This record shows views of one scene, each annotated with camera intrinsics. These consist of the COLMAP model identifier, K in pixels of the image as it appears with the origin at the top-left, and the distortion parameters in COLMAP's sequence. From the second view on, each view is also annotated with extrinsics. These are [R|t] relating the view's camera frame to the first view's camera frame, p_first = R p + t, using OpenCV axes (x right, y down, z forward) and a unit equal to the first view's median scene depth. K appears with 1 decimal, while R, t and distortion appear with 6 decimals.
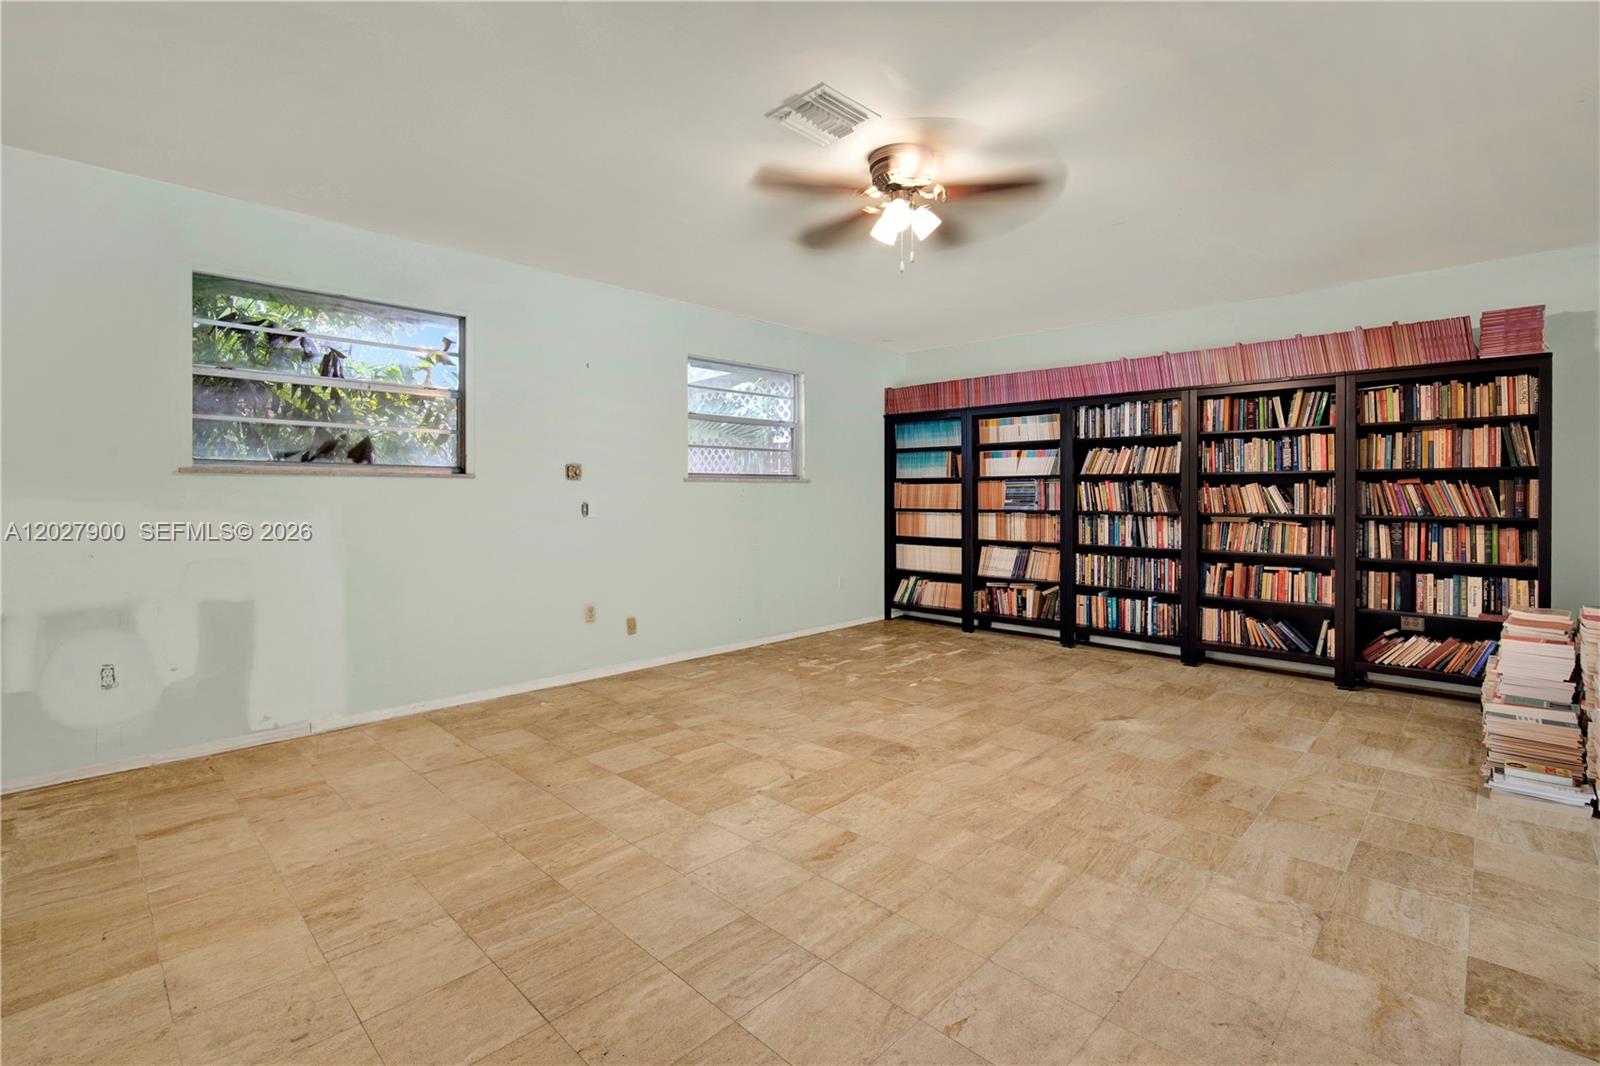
lens RADIAL K [[719.0, 0, 813.7], [0, 719.0, 478.1], [0, 0, 1]] dist [-0.010729, 0.005181]
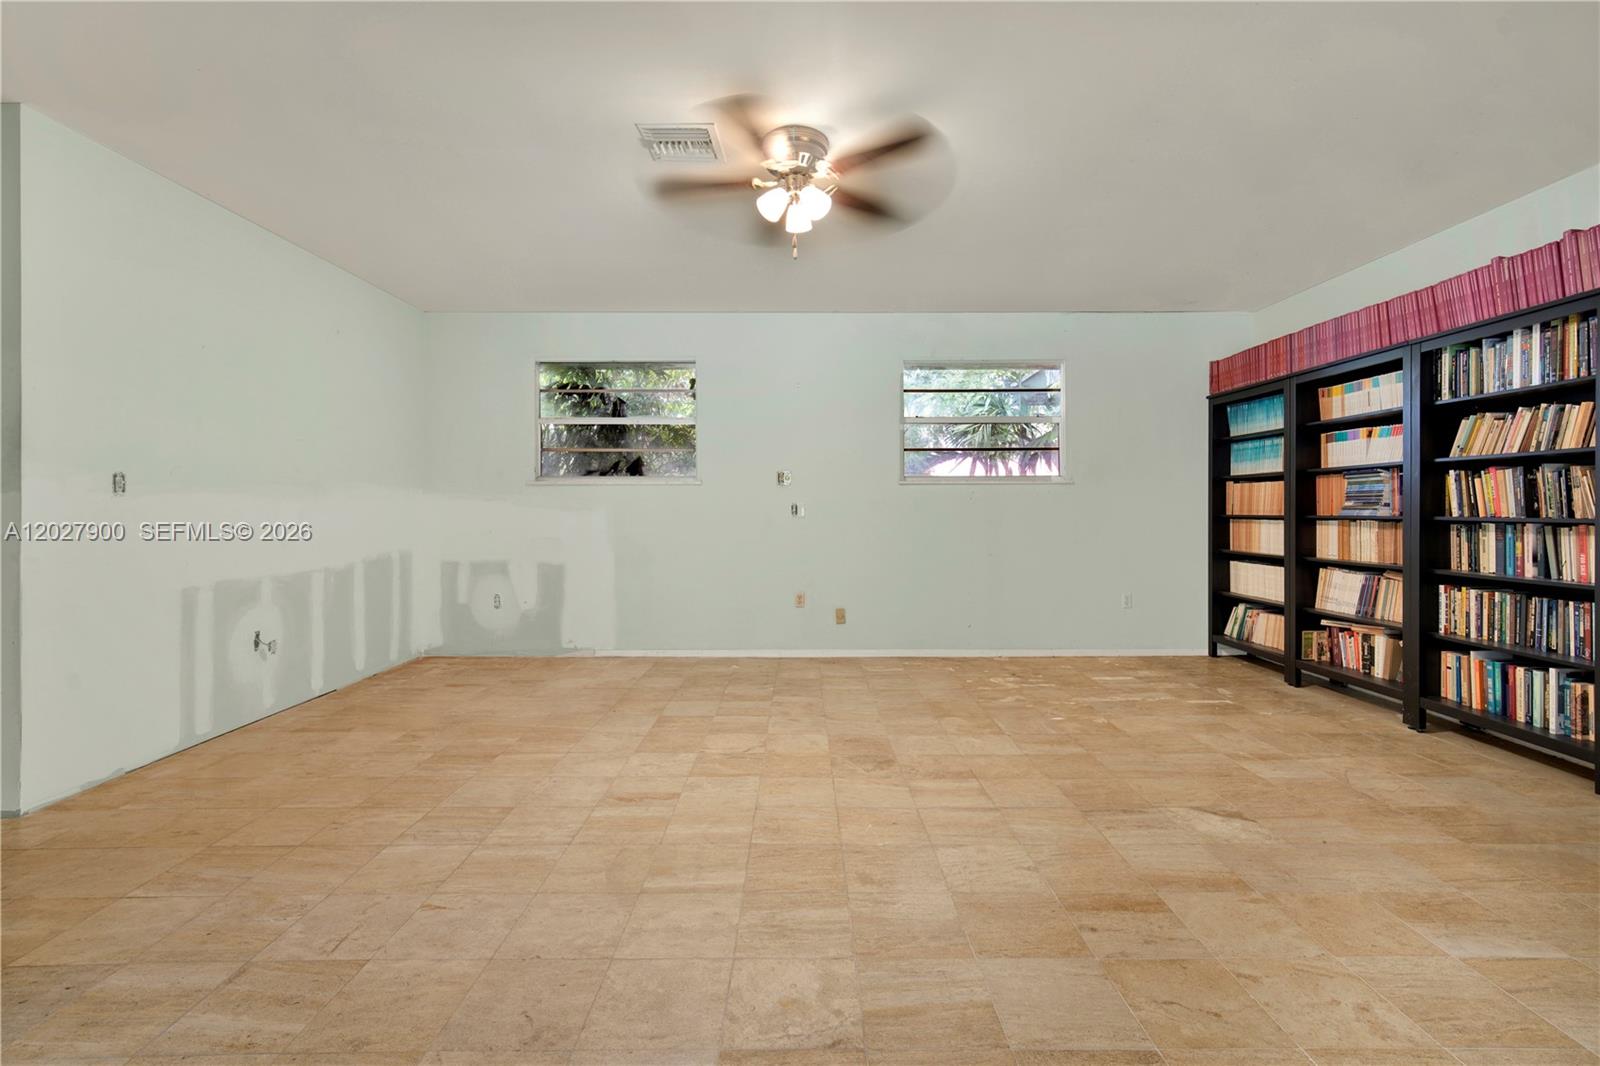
lens RADIAL K [[719.0, 0, 820.0], [0, 719.0, 506.3], [0, 0, 1]] dist [-0.010729, 0.005181]
pose [[0.701452, -0.004746, -0.712700, 0.831335], [0.016727, 0.999812, 0.009805, 0.040434], [0.712520, -0.018799, 0.701400, 0.334145]]
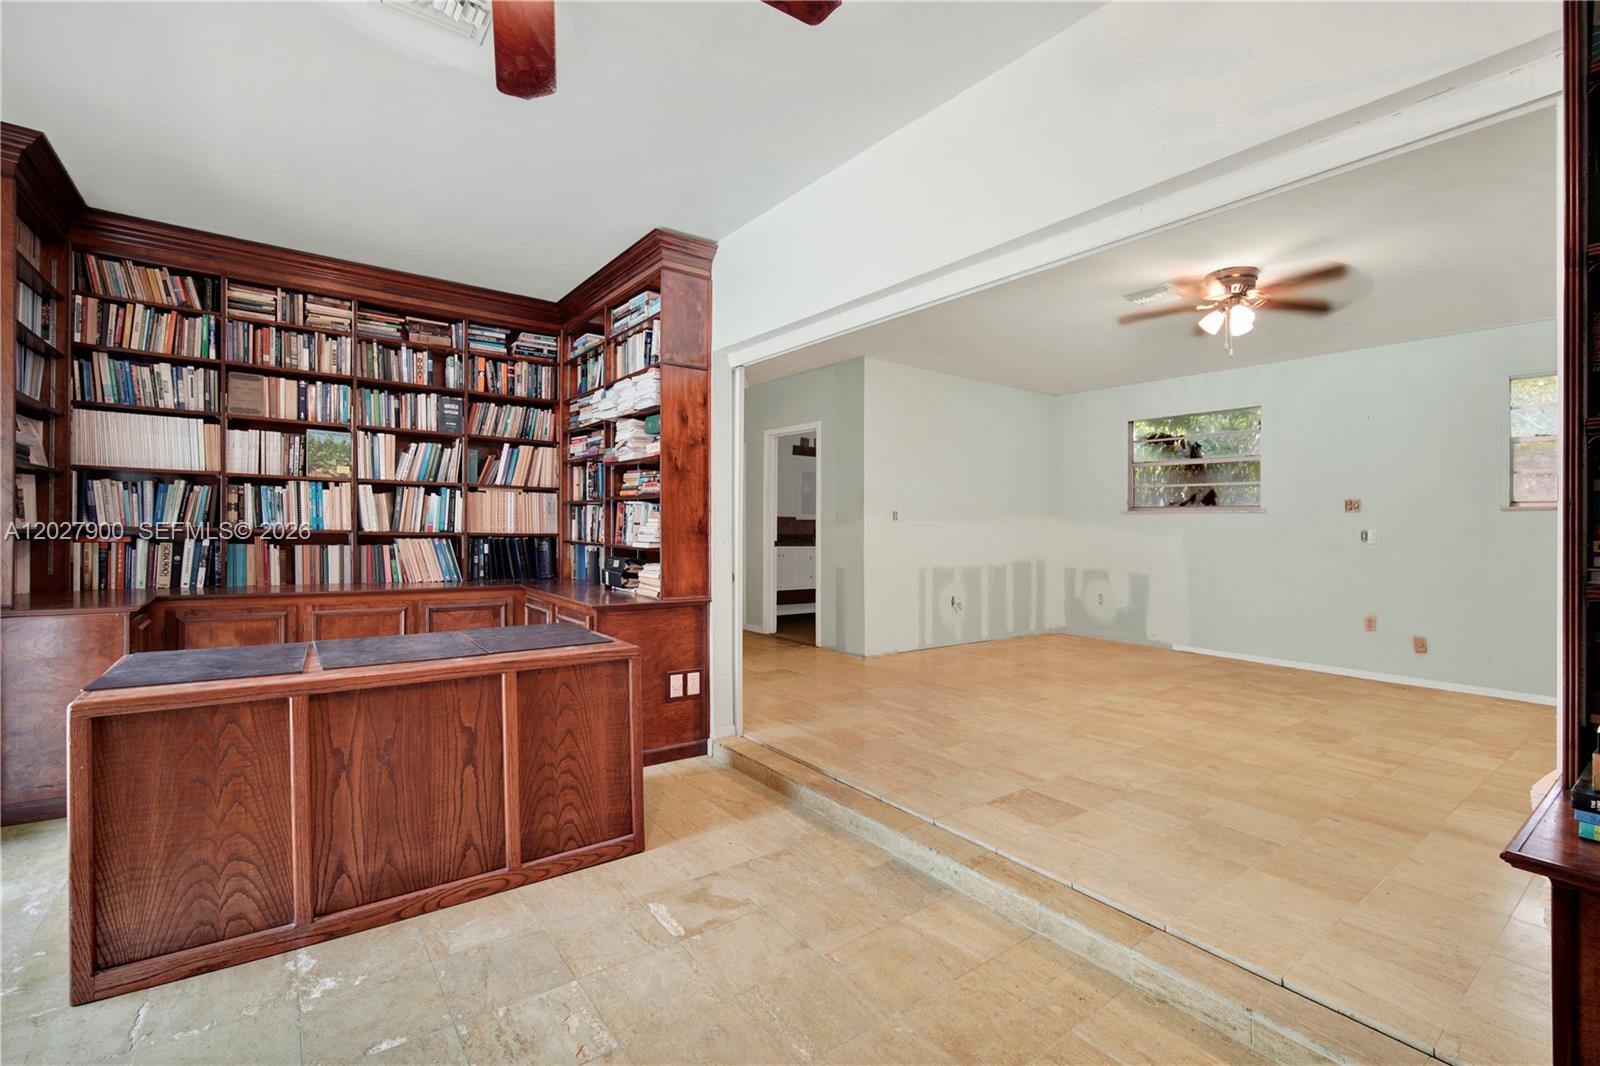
lens RADIAL K [[719.0, 0, 808.1], [0, 719.0, 517.5], [0, 0, 1]] dist [-0.010729, 0.005181]
pose [[-0.157888, -0.017900, -0.987295, 1.580586], [0.004131, 0.999815, -0.018788, 0.043899], [0.987448, -0.007045, -0.157785, 0.410163]]
